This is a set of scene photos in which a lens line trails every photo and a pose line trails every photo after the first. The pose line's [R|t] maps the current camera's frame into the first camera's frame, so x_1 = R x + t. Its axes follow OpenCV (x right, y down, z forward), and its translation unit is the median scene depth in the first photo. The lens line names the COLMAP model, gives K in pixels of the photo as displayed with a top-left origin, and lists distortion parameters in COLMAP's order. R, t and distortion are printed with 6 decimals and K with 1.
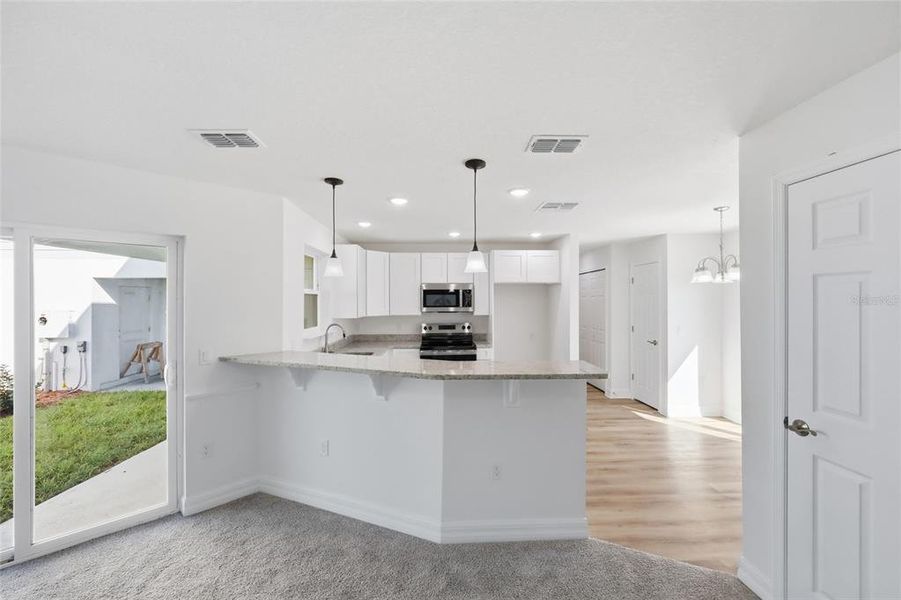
lens RADIAL K [[364.1, 0, 452.9], [0, 364.1, 302.2], [0, 0, 1]] dist [0.001167, 0.000544]
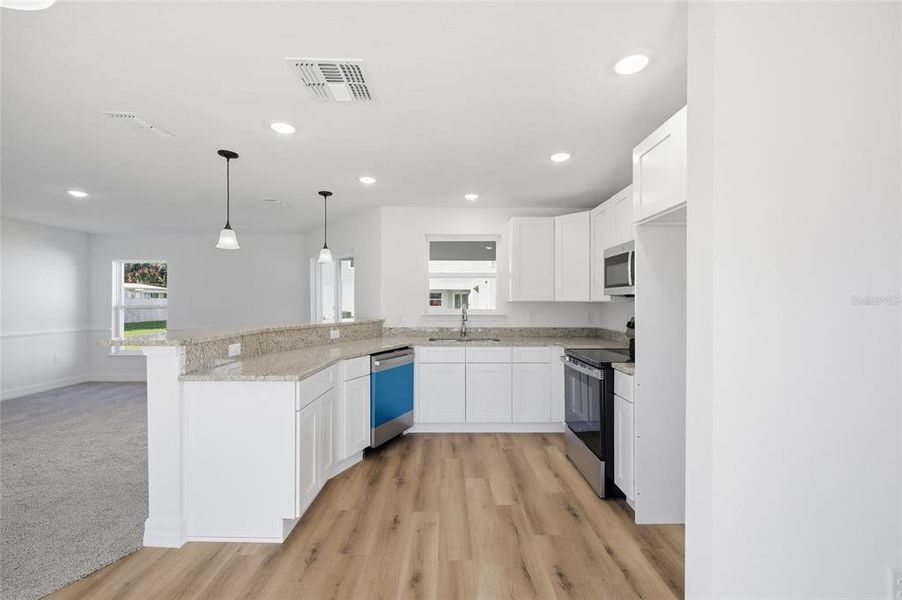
lens RADIAL K [[364.5, 0, 449.9], [0, 364.5, 301.8], [0, 0, 1]] dist [0.001167, 0.000544]
pose [[-0.040409, 0.006210, -0.999164, 0.525264], [-0.001749, 0.999979, 0.006286, 0.032763], [0.999182, 0.002002, -0.040398, 0.759875]]
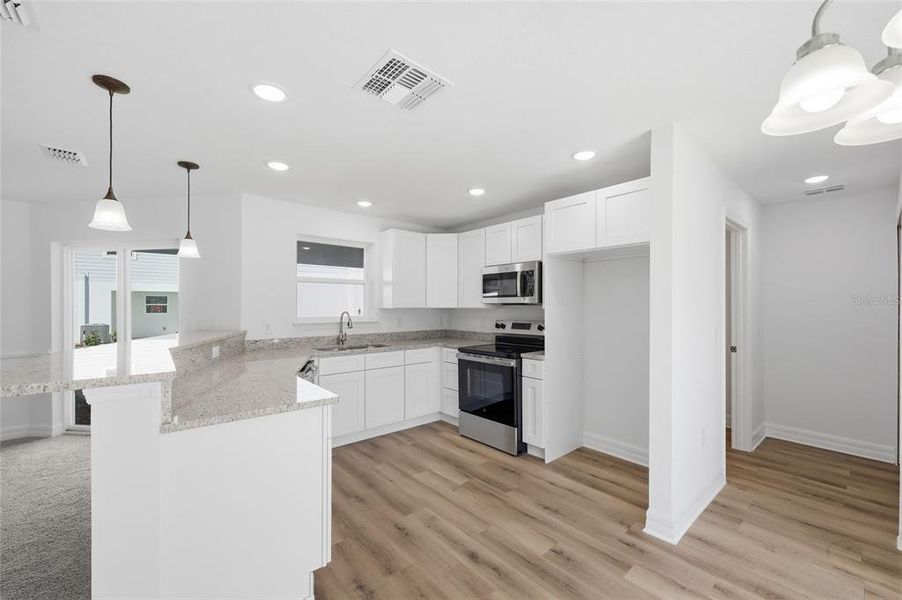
lens RADIAL K [[364.5, 0, 447.4], [0, 364.5, 305.5], [0, 0, 1]] dist [0.001167, 0.000544]
pose [[0.611826, 0.002059, -0.790990, 0.474844], [-0.002414, 0.999997, 0.000736, 0.029822], [0.790989, 0.001459, 0.611829, 0.464661]]
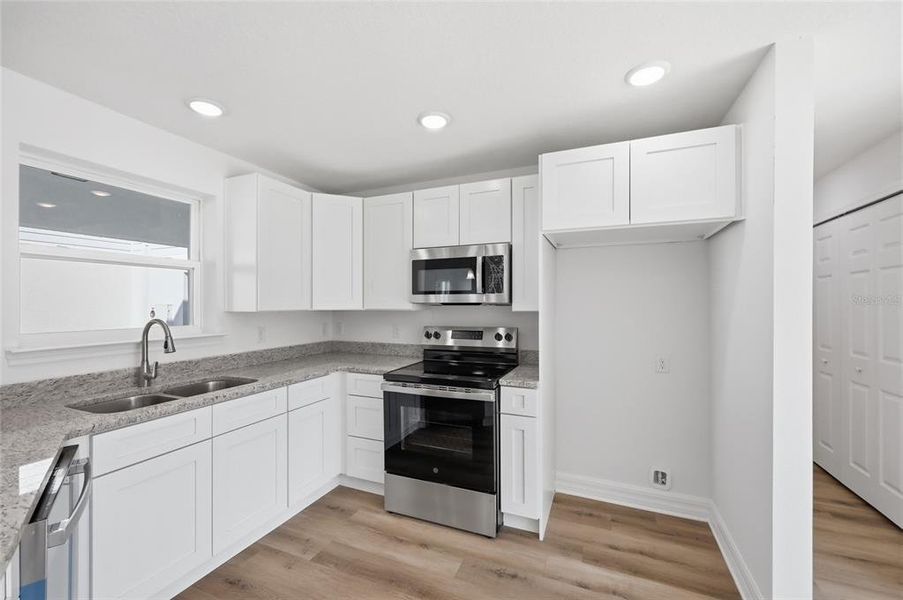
lens RADIAL K [[364.9, 0, 448.0], [0, 364.9, 302.6], [0, 0, 1]] dist [0.001167, 0.000544]
pose [[0.902072, 0.000624, -0.431586, 0.184680], [-0.000696, 1.000000, -0.000009, 0.025094], [0.431586, 0.000309, 0.902072, 0.547742]]
